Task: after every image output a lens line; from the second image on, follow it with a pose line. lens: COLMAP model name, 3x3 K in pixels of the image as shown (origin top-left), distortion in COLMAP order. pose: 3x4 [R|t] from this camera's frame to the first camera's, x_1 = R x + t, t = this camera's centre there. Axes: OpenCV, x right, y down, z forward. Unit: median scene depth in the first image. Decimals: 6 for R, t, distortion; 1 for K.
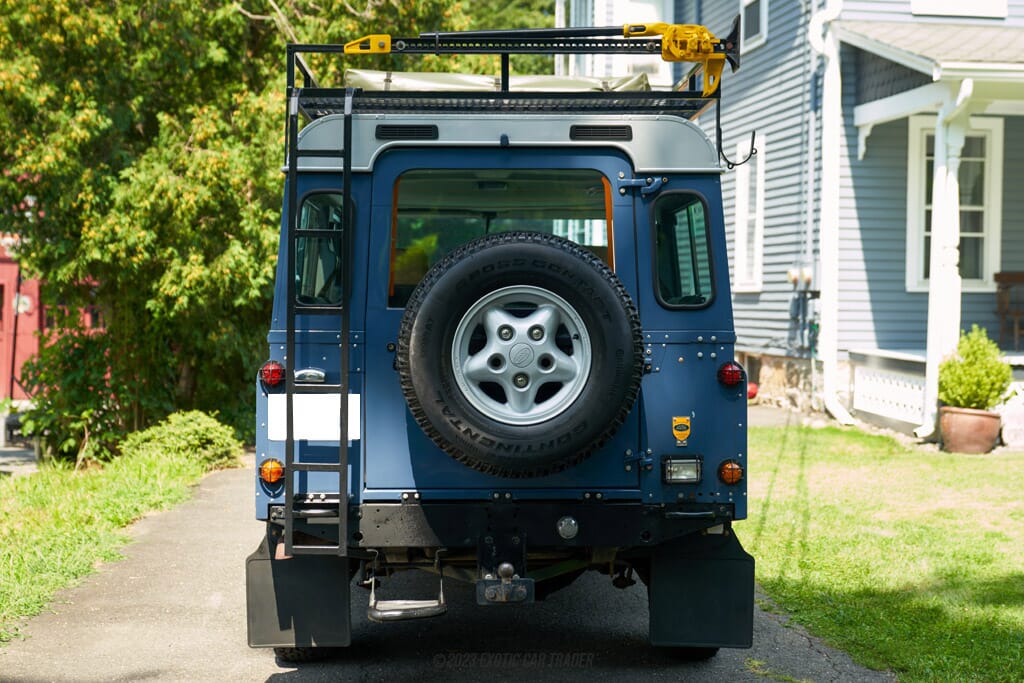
lens RADIAL K [[1614.1, 0, 512.0], [0, 1614.1, 341.5], [0, 0, 1]] dist [0.032634, 0.049223]
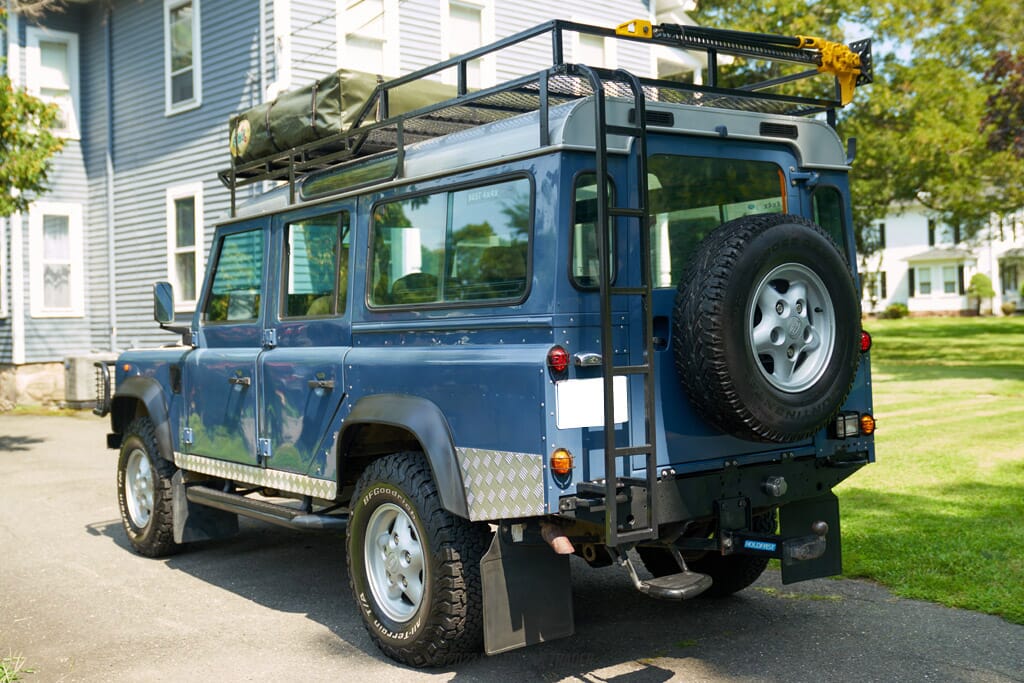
lens RADIAL K [[1198.0, 0, 512.7], [0, 1198.0, 304.6], [0, 0, 1]] dist [0.014629, 0.015463]
pose [[0.807652, -0.022971, 0.589212, -0.587161], [0.049799, 0.998328, -0.029341, 0.006873], [-0.587553, 0.053039, 0.807446, 0.440592]]
